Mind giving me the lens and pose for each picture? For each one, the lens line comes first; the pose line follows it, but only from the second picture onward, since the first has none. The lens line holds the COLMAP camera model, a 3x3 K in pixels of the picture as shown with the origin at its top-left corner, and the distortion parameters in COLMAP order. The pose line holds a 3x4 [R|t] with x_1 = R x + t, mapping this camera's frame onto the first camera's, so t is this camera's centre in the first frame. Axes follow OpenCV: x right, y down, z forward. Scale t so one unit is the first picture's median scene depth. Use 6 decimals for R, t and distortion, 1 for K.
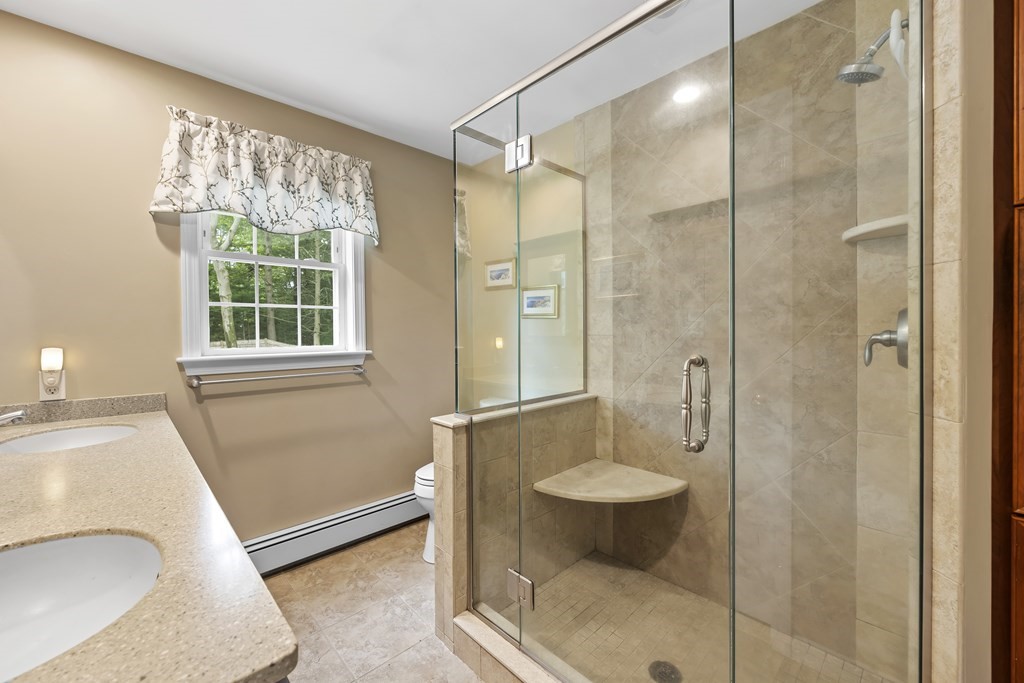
lens RADIAL K [[411.0, 0, 512.4], [0, 411.0, 338.2], [0, 0, 1]] dist [-0.005105, 0.000057]
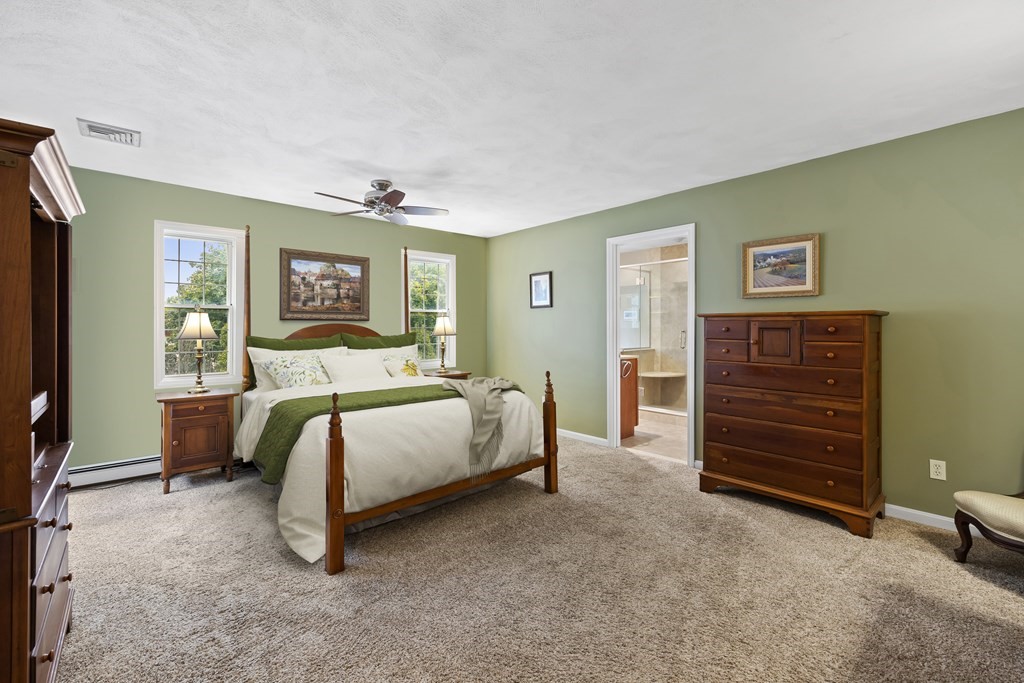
lens RADIAL K [[428.0, 0, 511.4], [0, 428.0, 331.7], [0, 0, 1]] dist [0.003361, 0.000739]
pose [[0.999163, 0.007938, -0.040119, -0.728901], [-0.008269, 0.999933, -0.008099, 0.058808], [0.040052, 0.008424, 0.999162, -2.188292]]
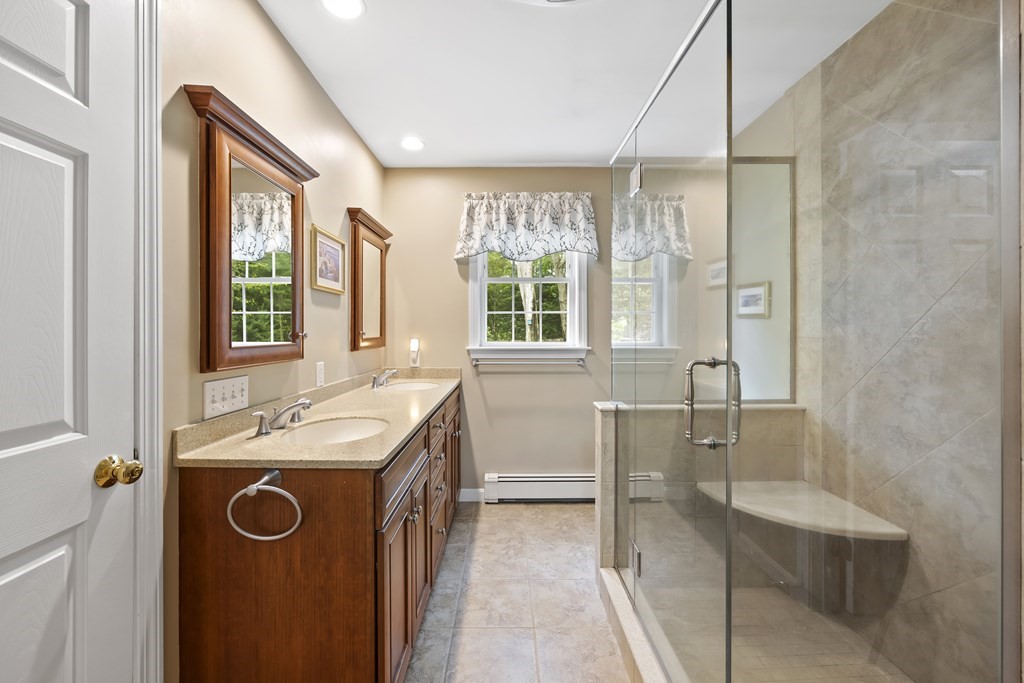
lens RADIAL K [[416.9, 0, 510.5], [0, 416.9, 334.6], [0, 0, 1]] dist [-0.002683, -0.000192]
pose [[0.726250, 0.013704, -0.687294, 0.390915], [-0.016995, 0.999854, 0.001977, -0.005493], [0.687220, 0.010245, 0.726377, -0.067252]]
